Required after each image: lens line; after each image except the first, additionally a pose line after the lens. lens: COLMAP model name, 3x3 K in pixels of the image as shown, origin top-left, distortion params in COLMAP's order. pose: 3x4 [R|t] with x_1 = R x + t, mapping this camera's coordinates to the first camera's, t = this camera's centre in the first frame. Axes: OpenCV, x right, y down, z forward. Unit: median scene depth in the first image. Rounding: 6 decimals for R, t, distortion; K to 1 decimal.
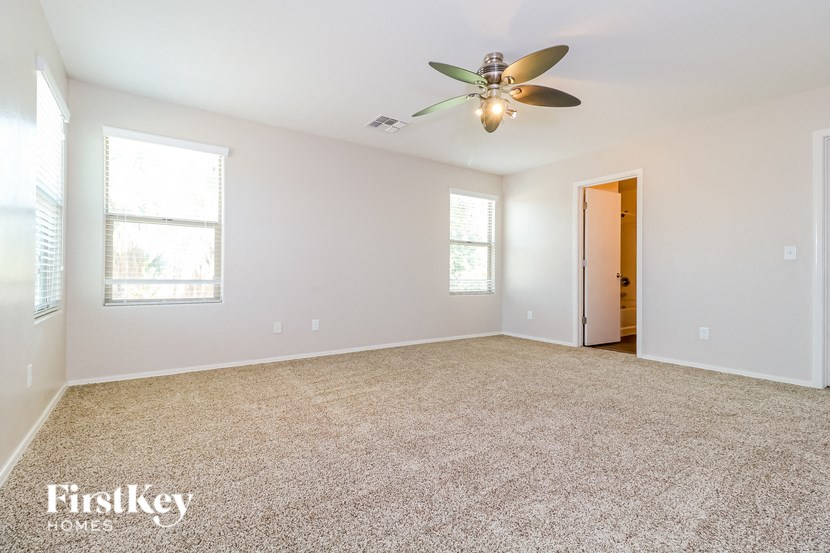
lens RADIAL K [[389.7, 0, 411.5], [0, 389.7, 283.0], [0, 0, 1]] dist [0.000721, -0.000434]
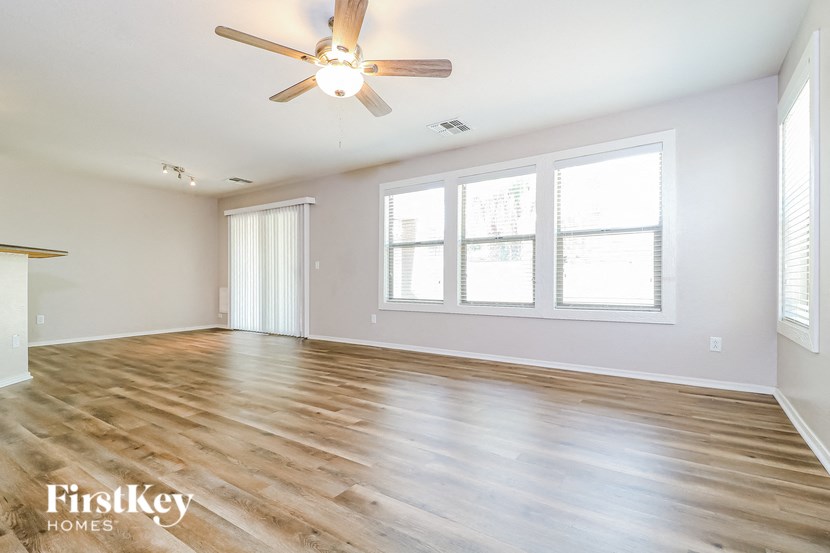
lens RADIAL K [[389.7, 0, 411.5], [0, 389.7, 283.0], [0, 0, 1]] dist [0.000721, -0.000434]
pose [[0.339682, -0.007135, -0.940513, 0.210819], [-0.009145, 0.999899, -0.010888, -0.002079], [0.940496, 0.012299, 0.339583, 0.154397]]
